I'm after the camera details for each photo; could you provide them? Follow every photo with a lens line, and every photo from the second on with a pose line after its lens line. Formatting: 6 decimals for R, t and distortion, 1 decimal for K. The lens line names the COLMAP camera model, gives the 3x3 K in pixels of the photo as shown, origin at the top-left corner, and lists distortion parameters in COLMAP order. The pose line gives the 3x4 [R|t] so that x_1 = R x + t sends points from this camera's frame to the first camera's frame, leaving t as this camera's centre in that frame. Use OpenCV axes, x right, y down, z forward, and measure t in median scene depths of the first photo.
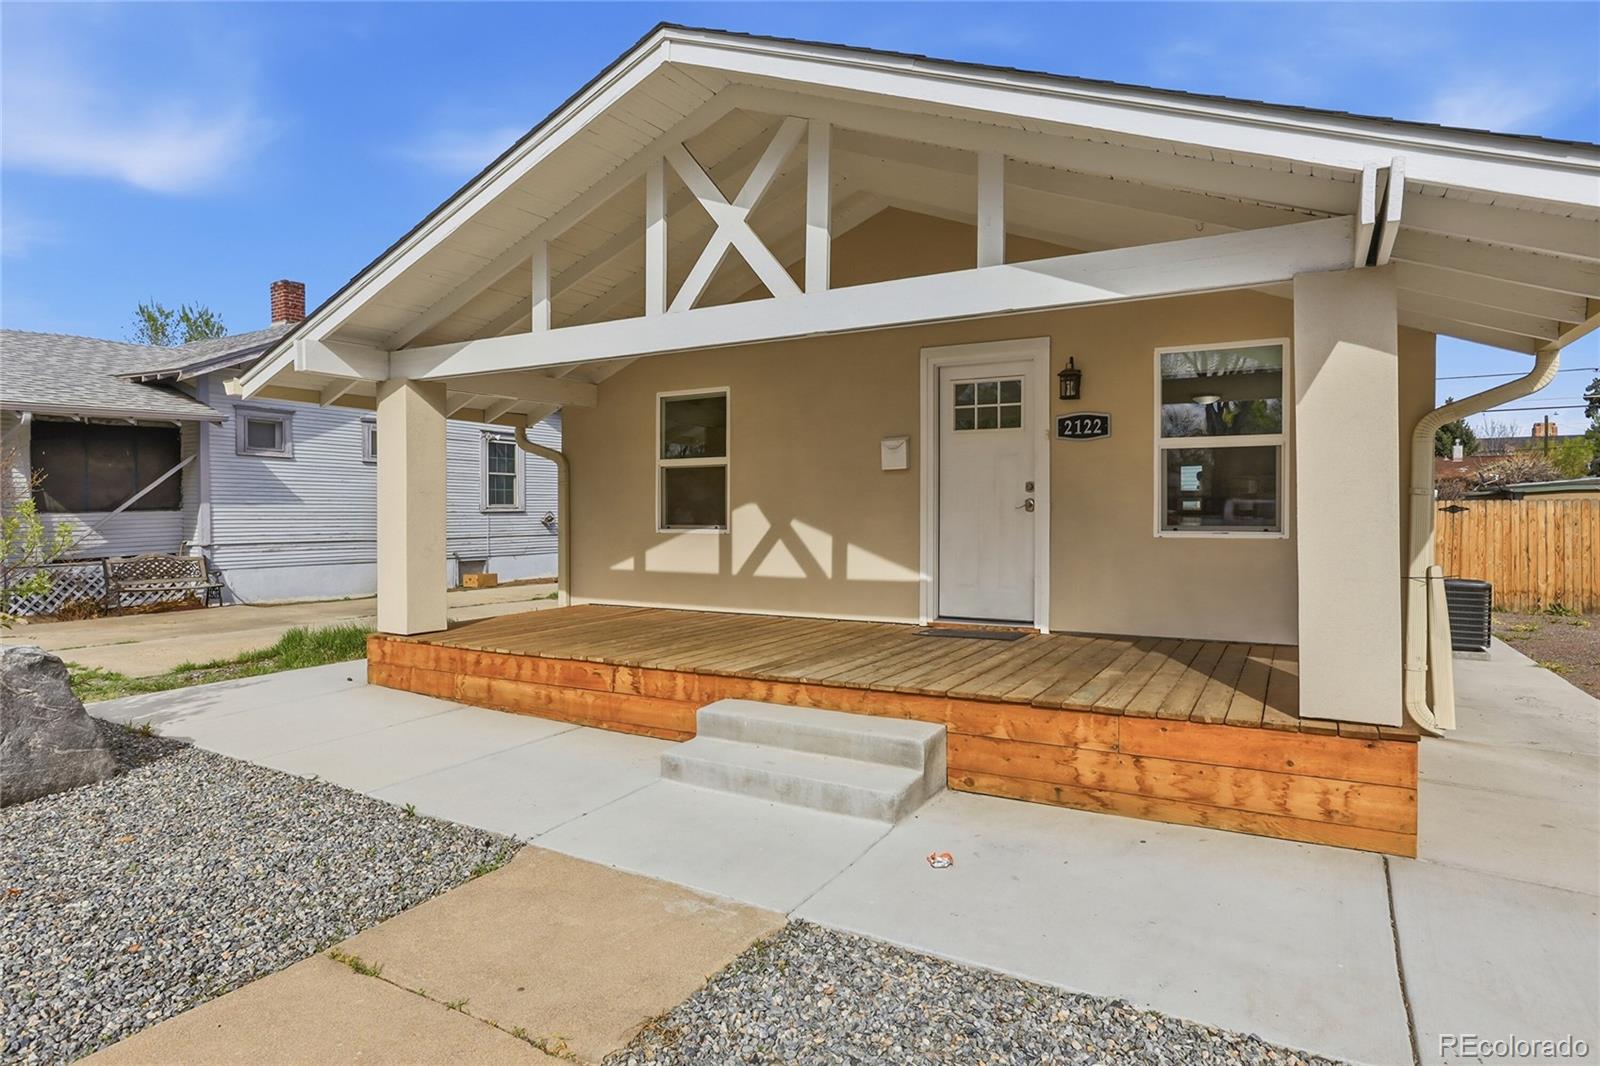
lens RADIAL K [[880.0, 0, 806.1], [0, 880.0, 525.1], [0, 0, 1]] dist [-0.027631, 0.011897]
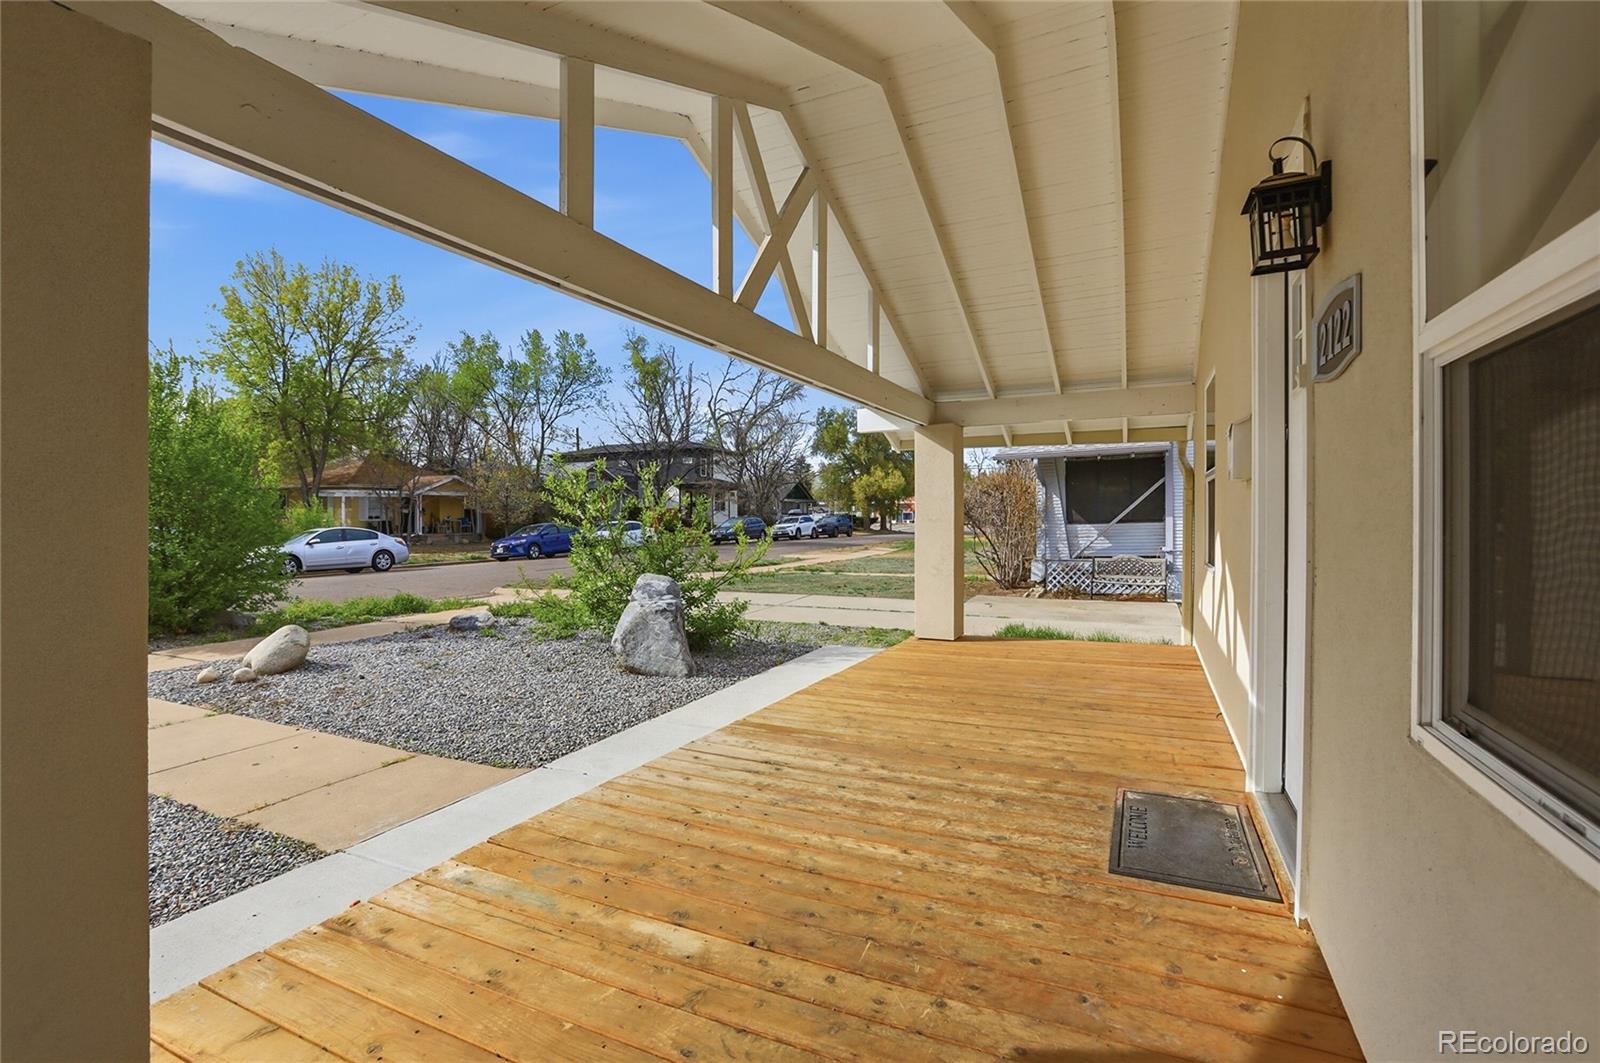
lens RADIAL K [[725.7, 0, 787.8], [0, 725.7, 524.6], [0, 0, 1]] dist [-0.000985, 0.000134]
pose [[0.065991, 0.015041, -0.997707, 0.604520], [-0.008012, 0.999862, 0.014544, -0.051813], [0.997788, 0.007034, 0.066102, 0.839821]]
